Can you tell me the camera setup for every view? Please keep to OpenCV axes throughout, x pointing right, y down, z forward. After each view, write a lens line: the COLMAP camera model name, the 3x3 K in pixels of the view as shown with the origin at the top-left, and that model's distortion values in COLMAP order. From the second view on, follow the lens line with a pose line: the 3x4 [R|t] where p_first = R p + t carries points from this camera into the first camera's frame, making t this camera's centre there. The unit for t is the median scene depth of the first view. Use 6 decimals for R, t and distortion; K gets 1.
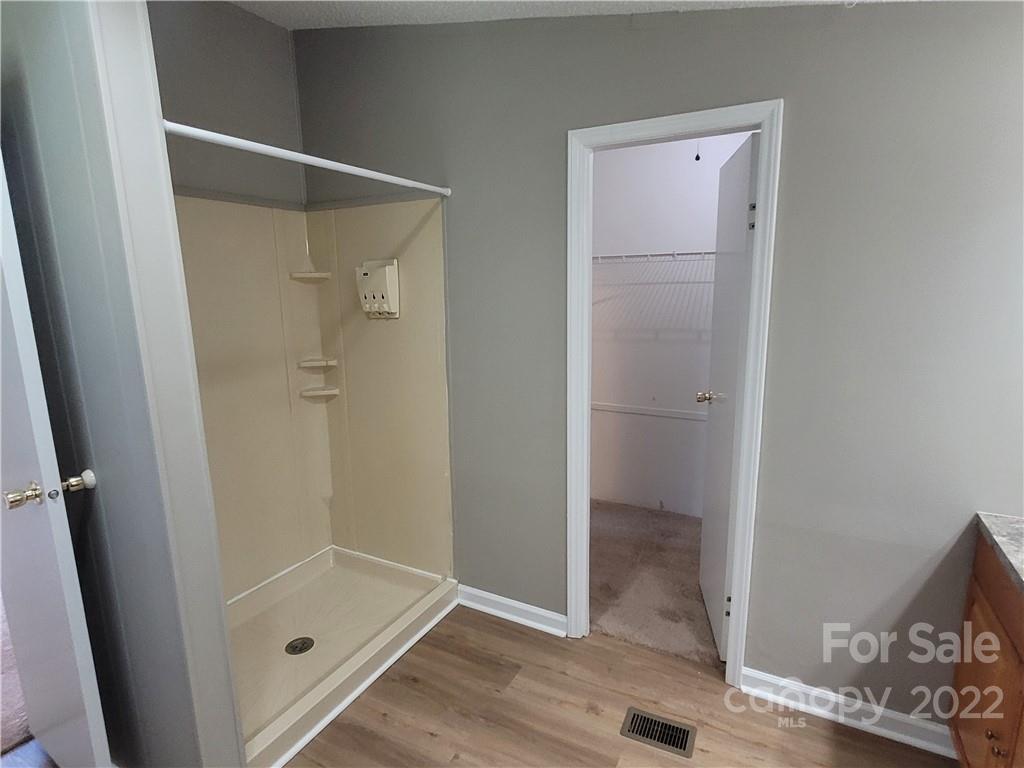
lens RADIAL K [[543.2, 0, 512.7], [0, 543.2, 385.3], [0, 0, 1]] dist [-0.002126, 0.002478]
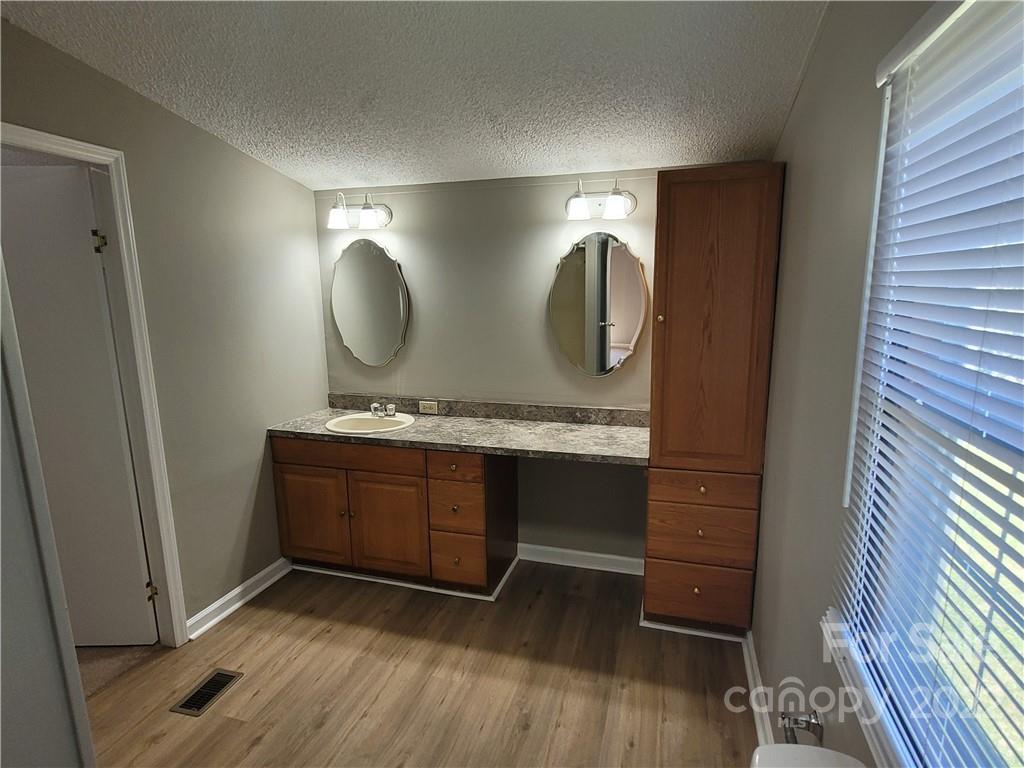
lens RADIAL K [[543.2, 0, 513.0], [0, 543.2, 385.8], [0, 0, 1]] dist [-0.002126, 0.002478]
pose [[-0.186206, -0.156138, 0.970025, -0.815342], [0.195730, 0.961607, 0.192356, -0.067876], [-0.962817, 0.225681, -0.148497, 0.392661]]
